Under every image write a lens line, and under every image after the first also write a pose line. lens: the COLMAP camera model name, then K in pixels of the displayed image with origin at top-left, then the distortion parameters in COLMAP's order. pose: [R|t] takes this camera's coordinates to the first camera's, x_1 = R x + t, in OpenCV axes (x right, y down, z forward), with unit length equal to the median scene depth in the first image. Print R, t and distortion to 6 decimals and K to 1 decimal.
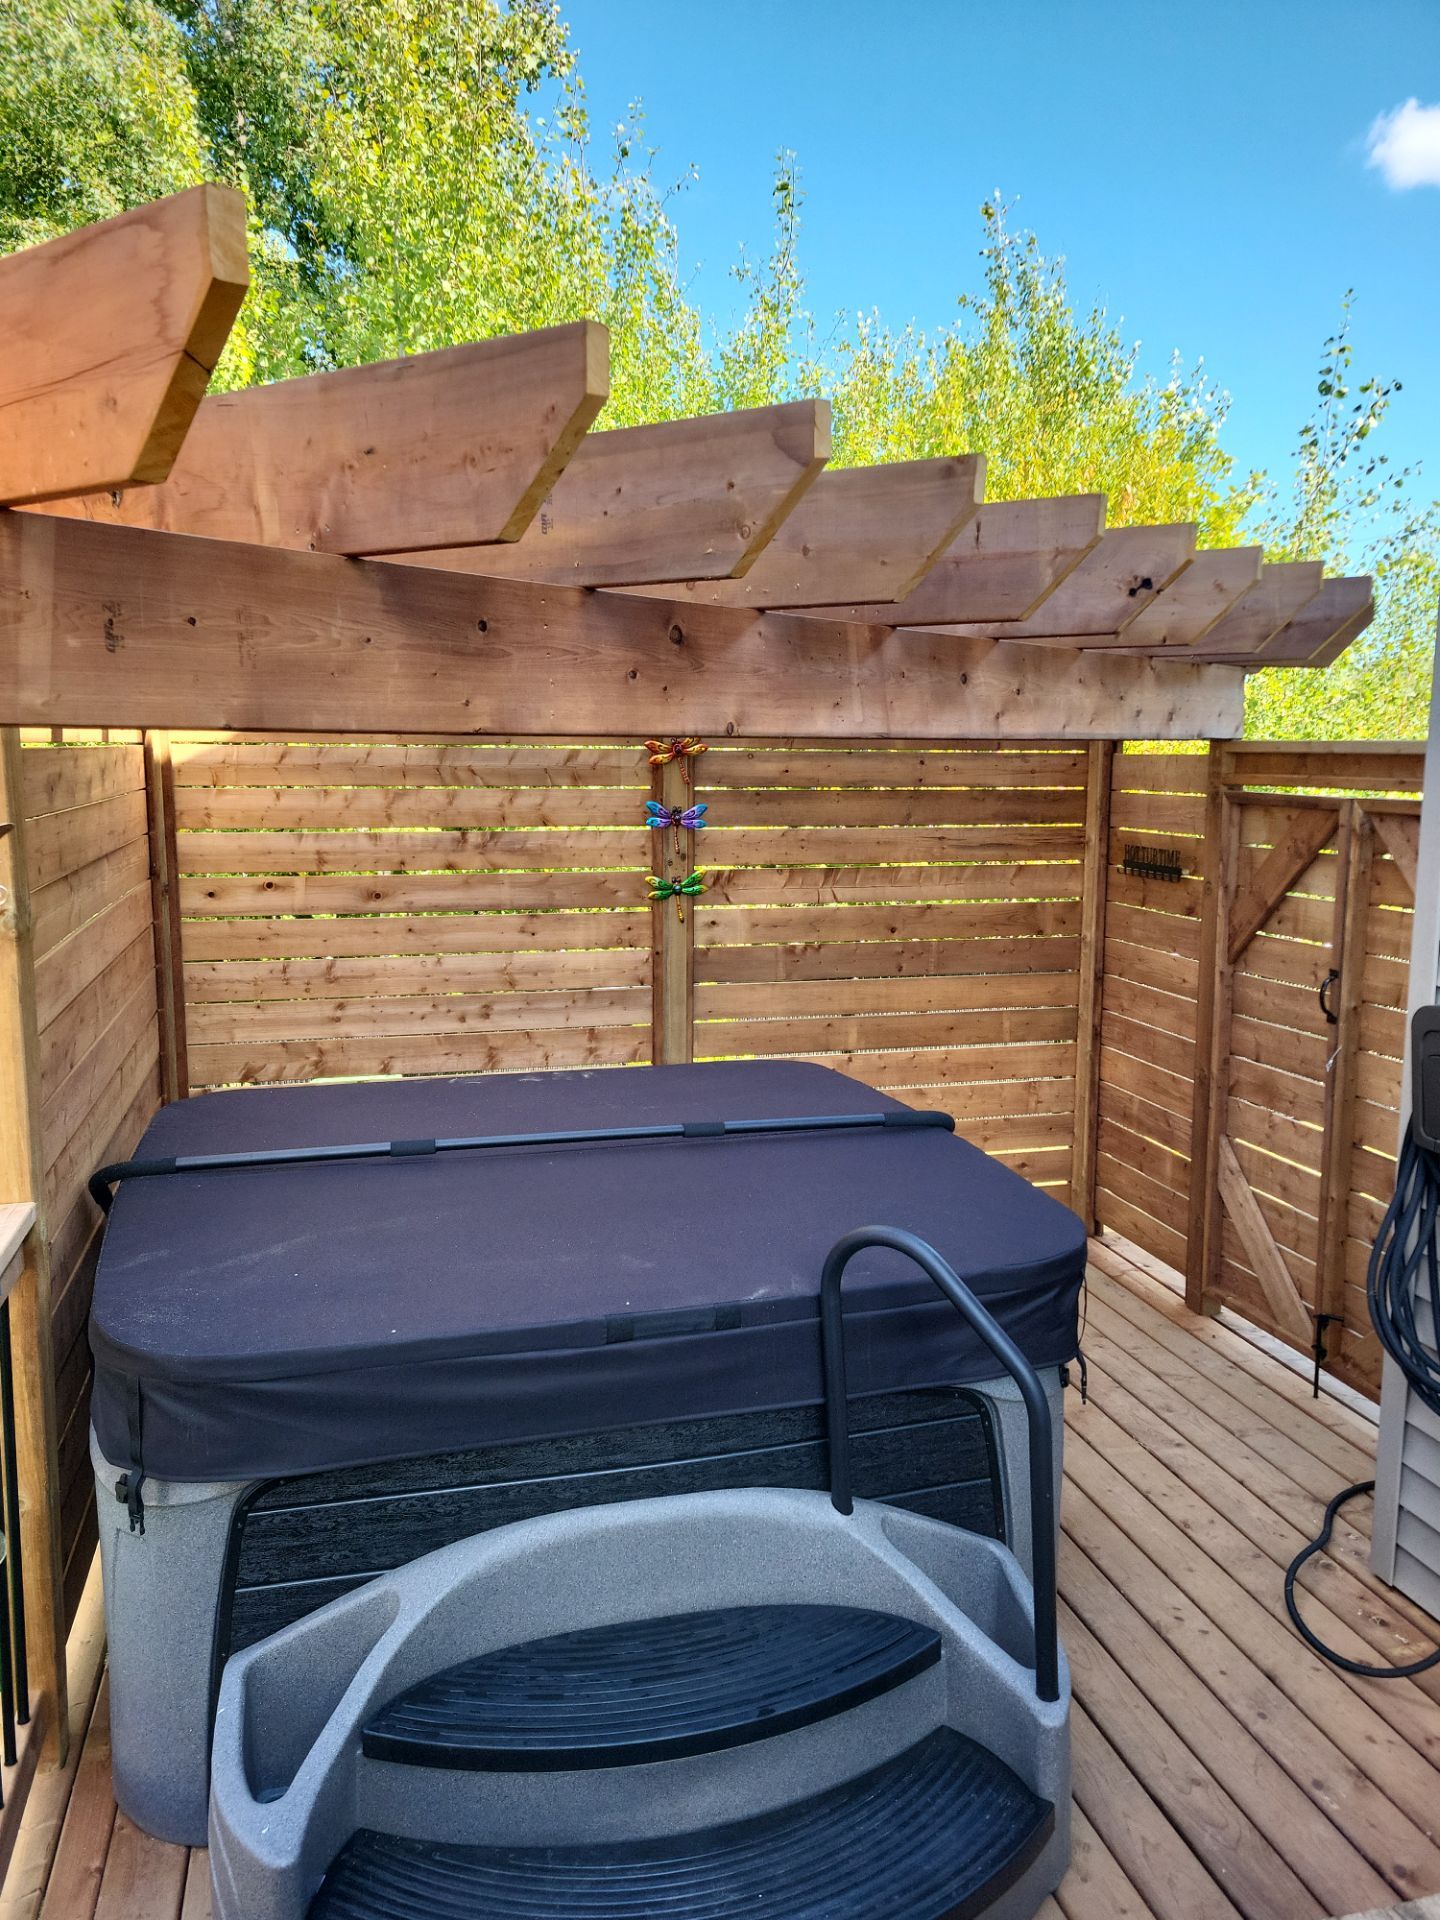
lens RADIAL K [[1434.6, 0, 720.8], [0, 1434.6, 950.1], [0, 0, 1]] dist [0.042452, -0.007061]
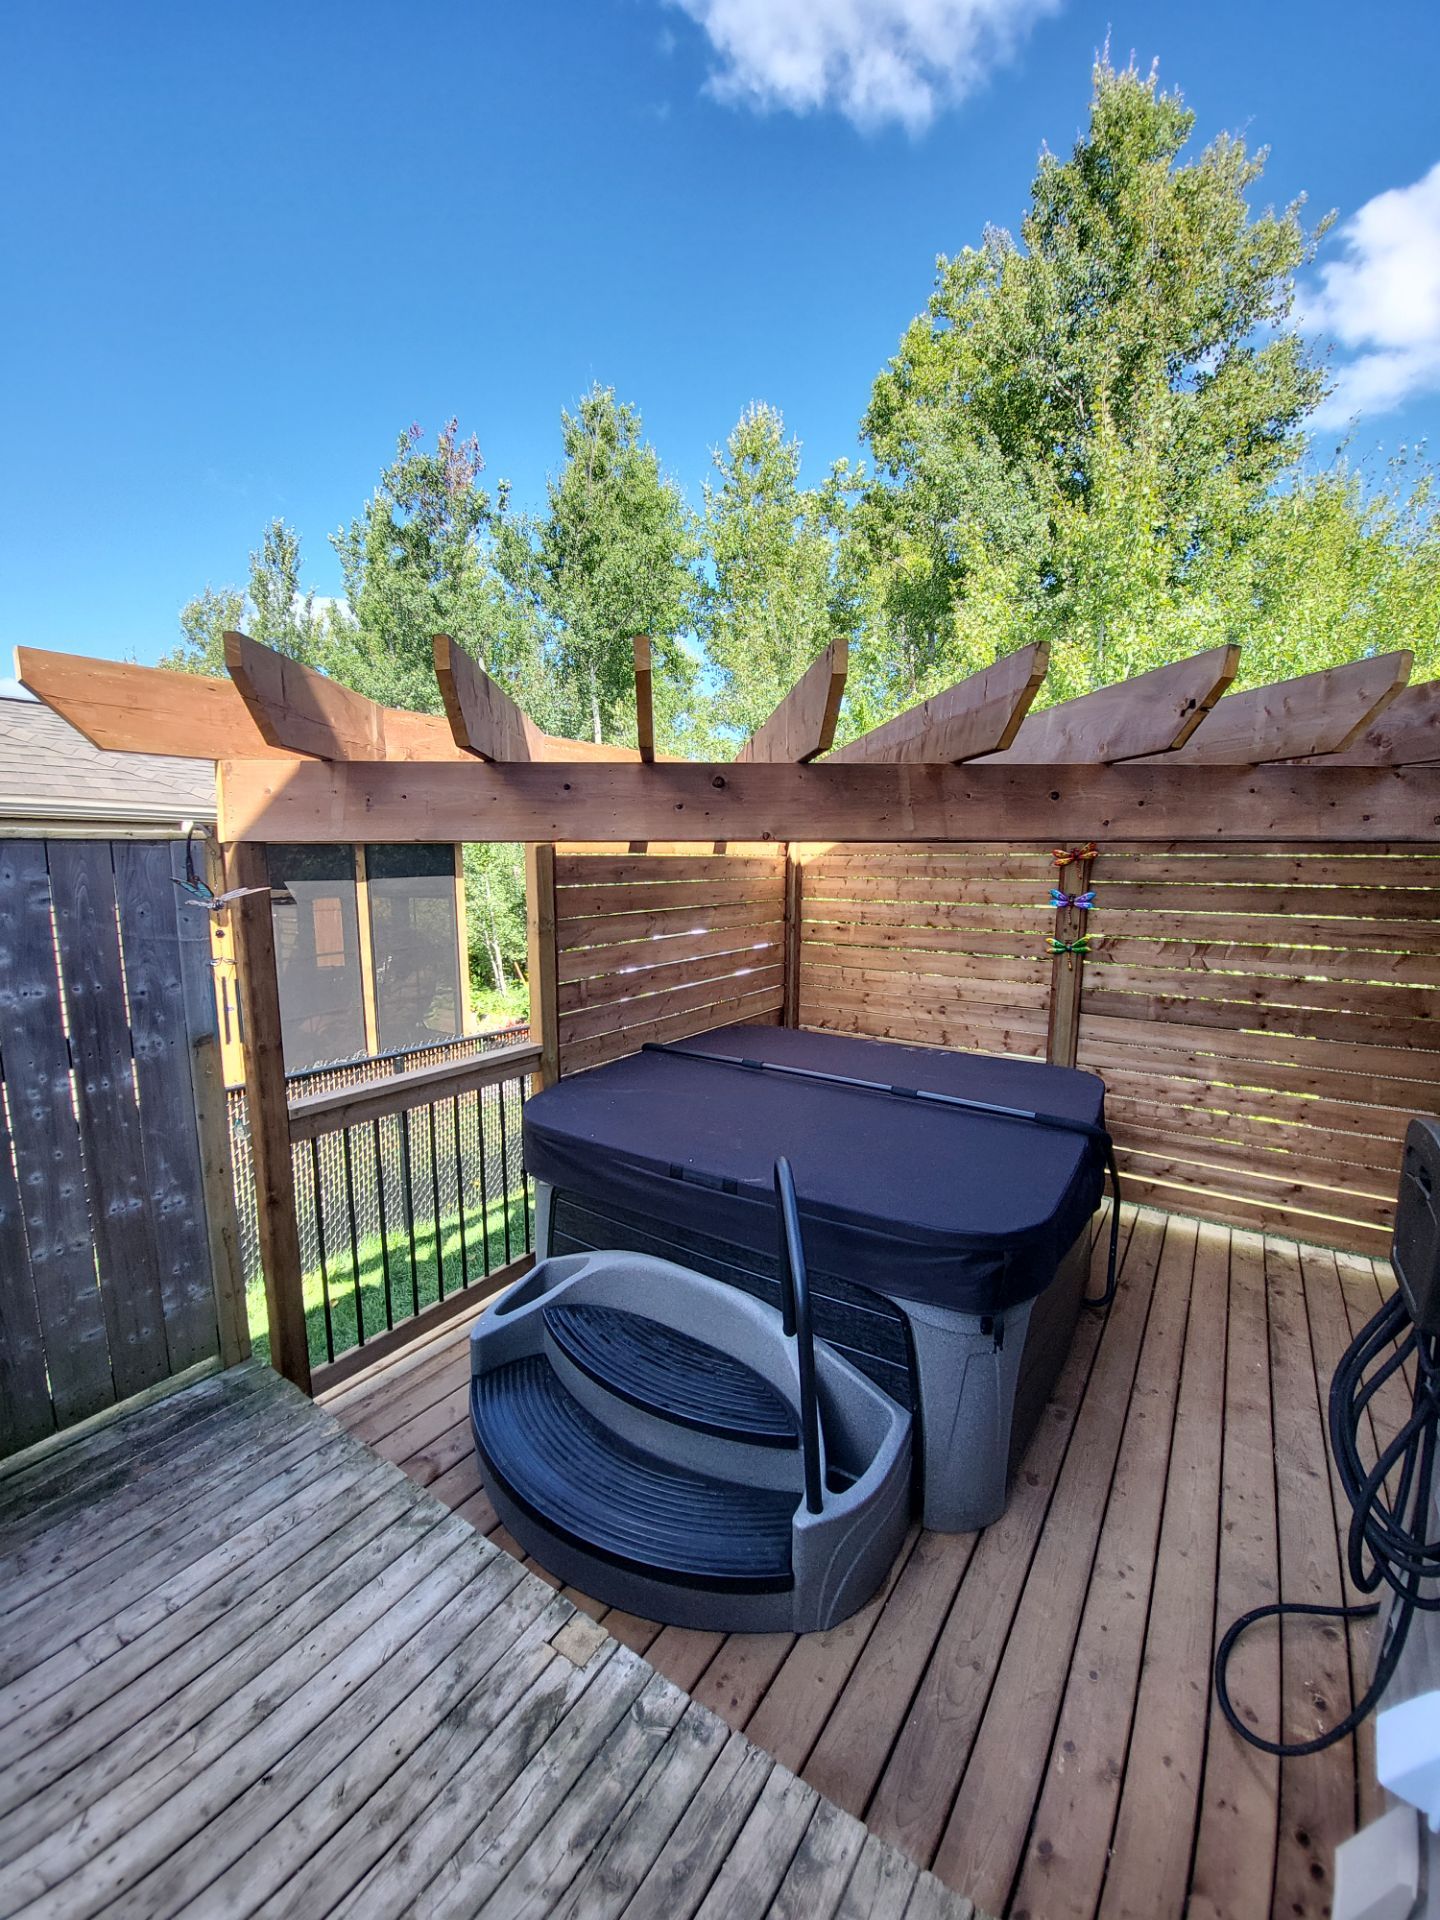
lens RADIAL K [[755.1, 0, 719.1], [0, 755.1, 970.7], [0, 0, 1]] dist [-0.014638, -0.000479]
pose [[0.643800, 0.105064, -0.757947, 0.342139], [-0.104070, 0.993347, 0.049298, -0.020531], [0.758084, 0.047142, 0.650451, 0.215071]]
